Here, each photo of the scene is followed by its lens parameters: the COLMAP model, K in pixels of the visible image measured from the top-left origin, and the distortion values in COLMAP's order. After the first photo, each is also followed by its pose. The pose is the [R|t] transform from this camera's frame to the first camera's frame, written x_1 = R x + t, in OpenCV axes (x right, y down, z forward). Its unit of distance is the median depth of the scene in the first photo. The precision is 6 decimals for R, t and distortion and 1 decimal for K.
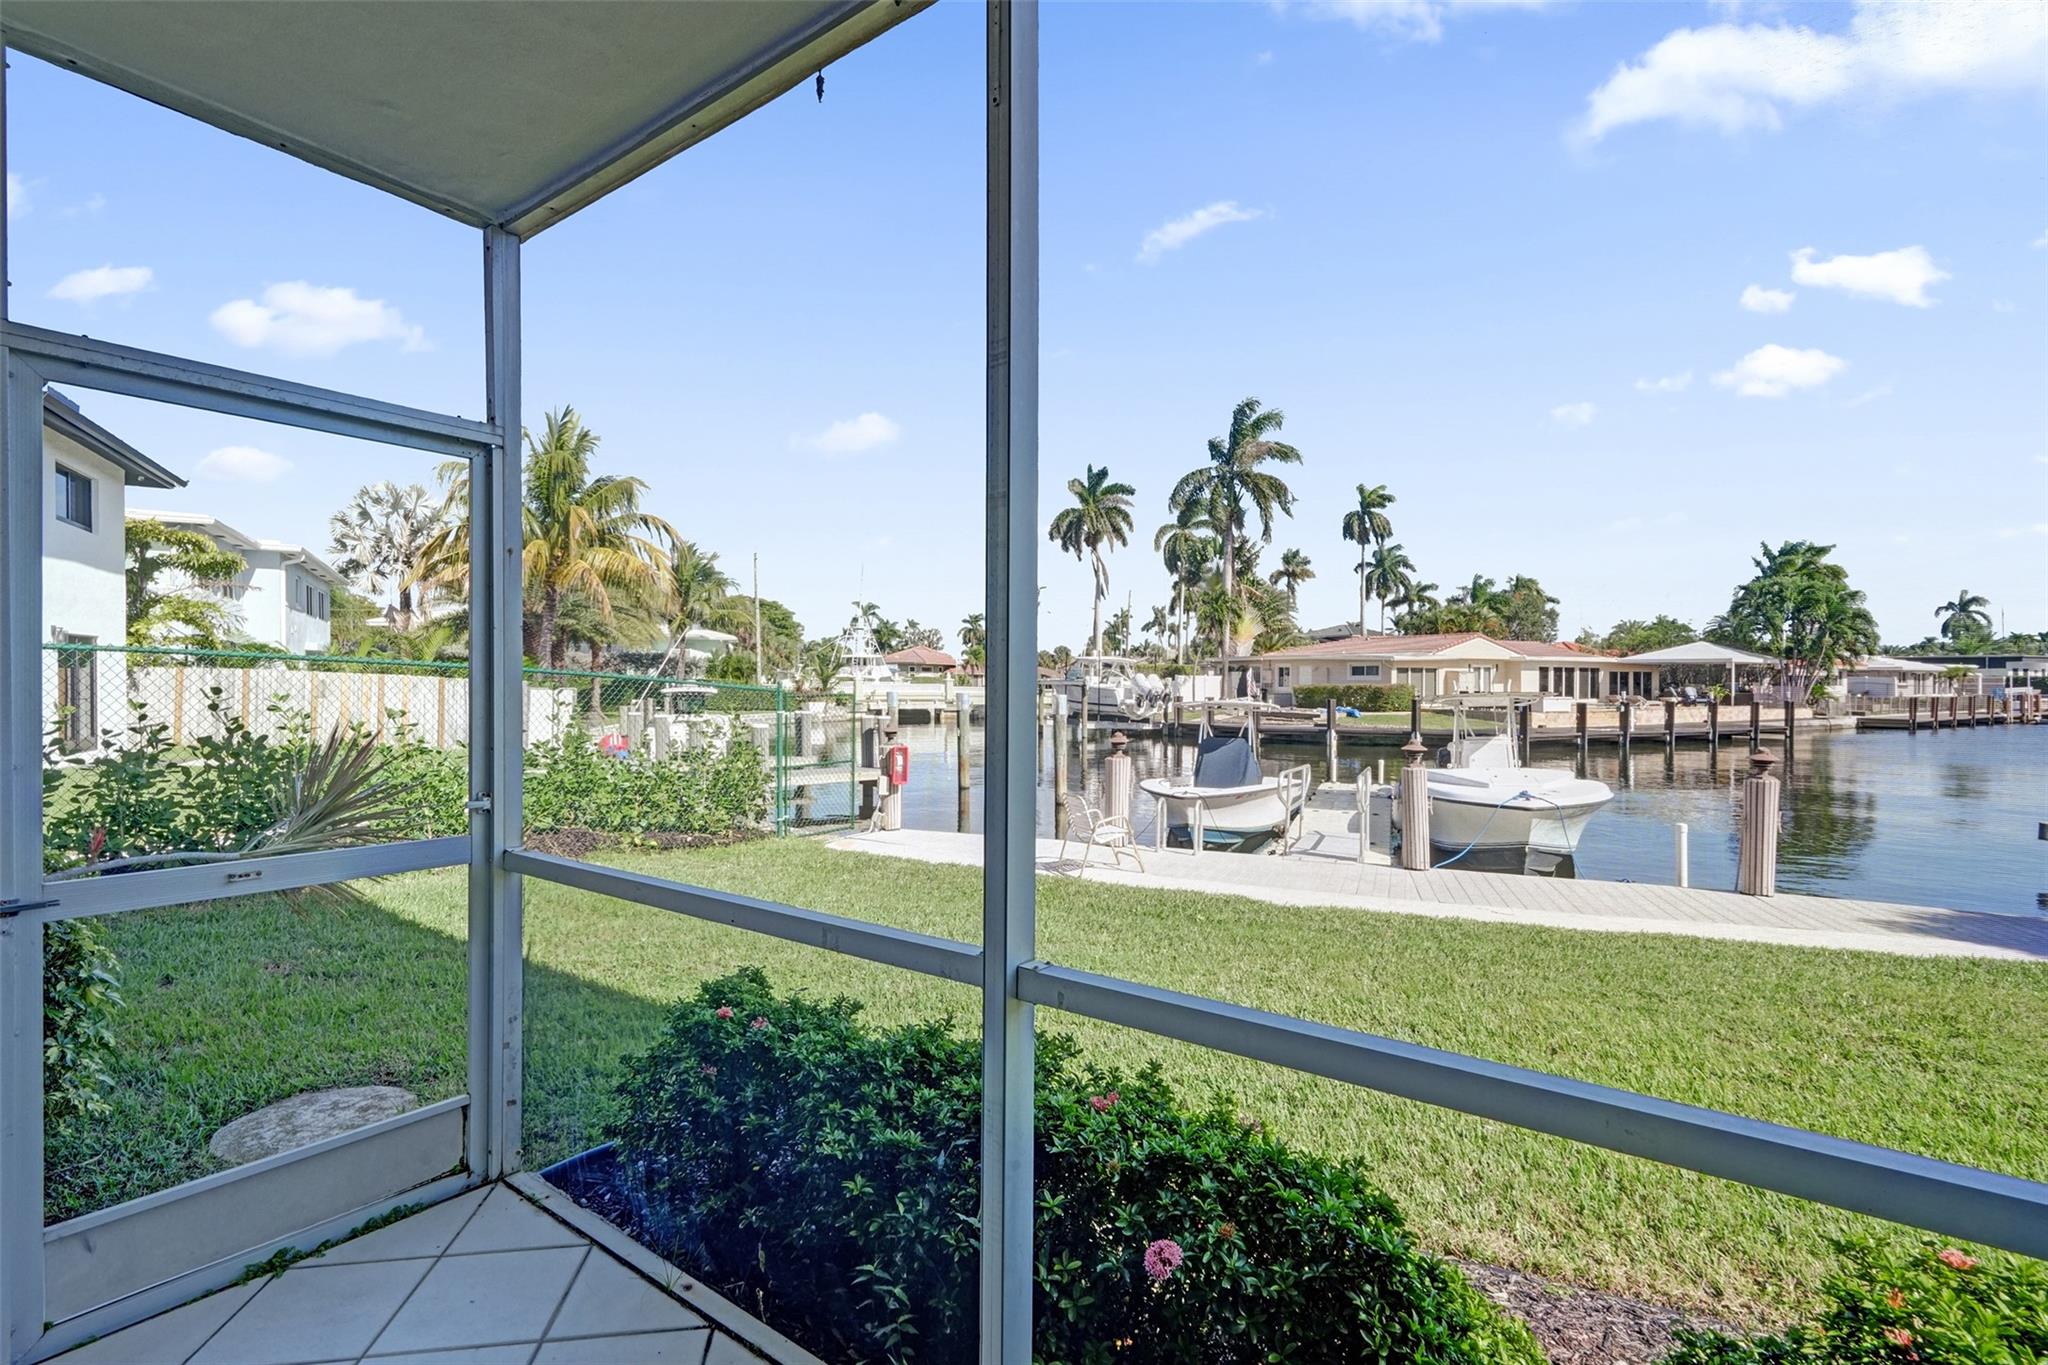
lens RADIAL K [[943.2, 0, 1024.4], [0, 943.2, 688.9], [0, 0, 1]] dist [0.001484, 0.000654]
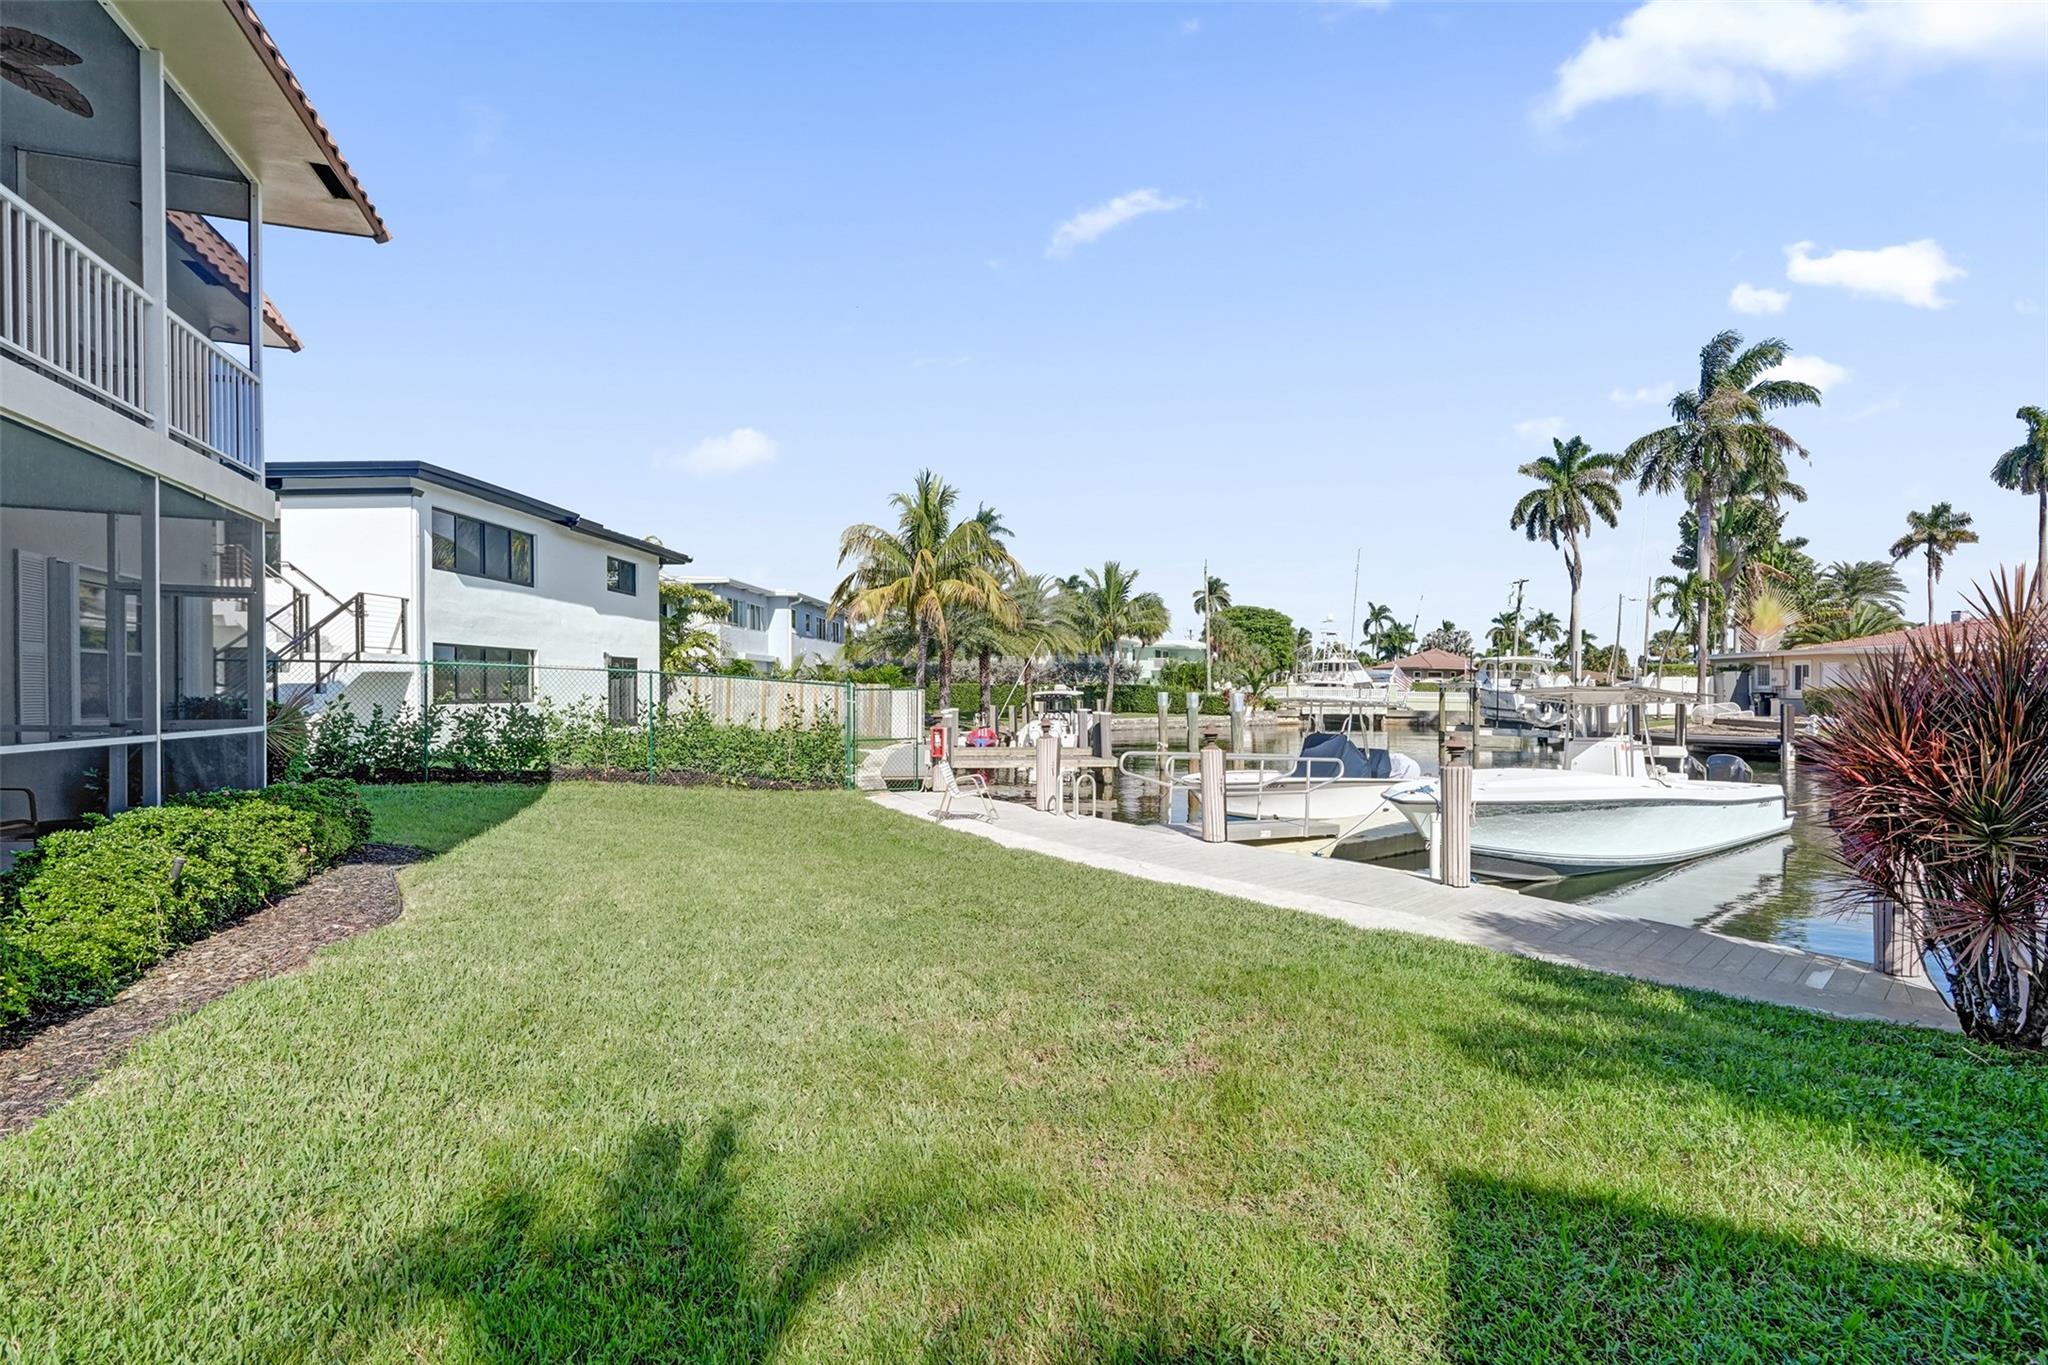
lens RADIAL K [[943.2, 0, 1024.4], [0, 943.2, 688.9], [0, 0, 1]] dist [0.001484, 0.000654]
pose [[0.838493, -0.003505, -0.544901, 0.148803], [-0.001204, 0.999965, -0.008284, 0.003746], [0.544911, 0.007602, 0.838459, -0.007080]]
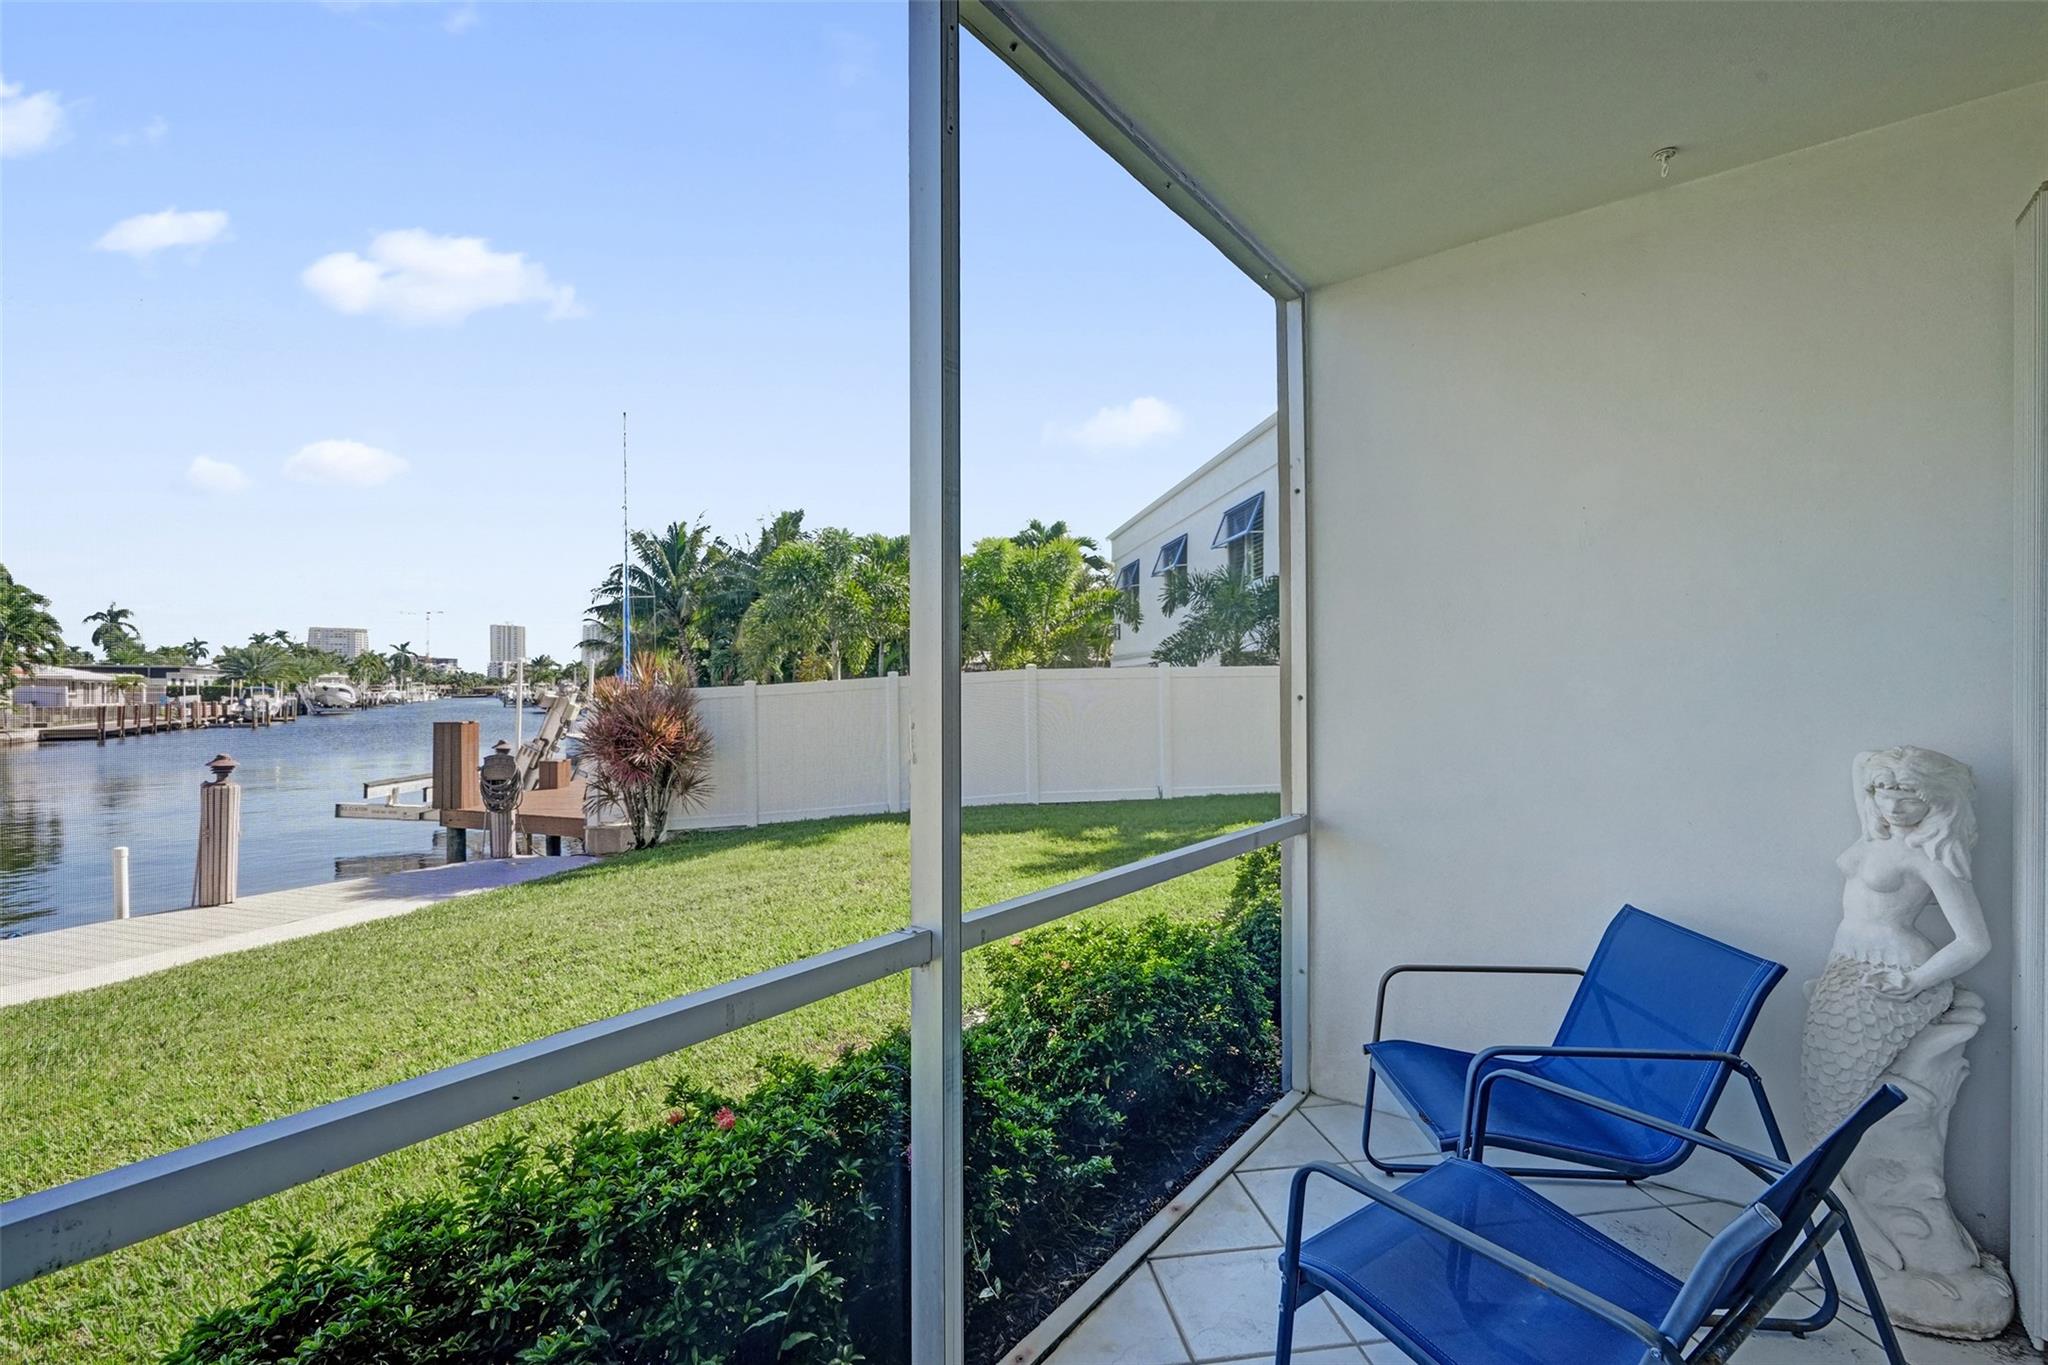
lens RADIAL K [[936.4, 0, 1024.0], [0, 936.4, 682.5], [0, 0, 1]] dist [0.001264, -0.000085]
pose [[0.007817, 0.005084, 0.999957, -0.029963], [0.012246, 0.999912, -0.005180, 0.000619], [-0.999894, 0.012286, 0.007754, 0.024877]]
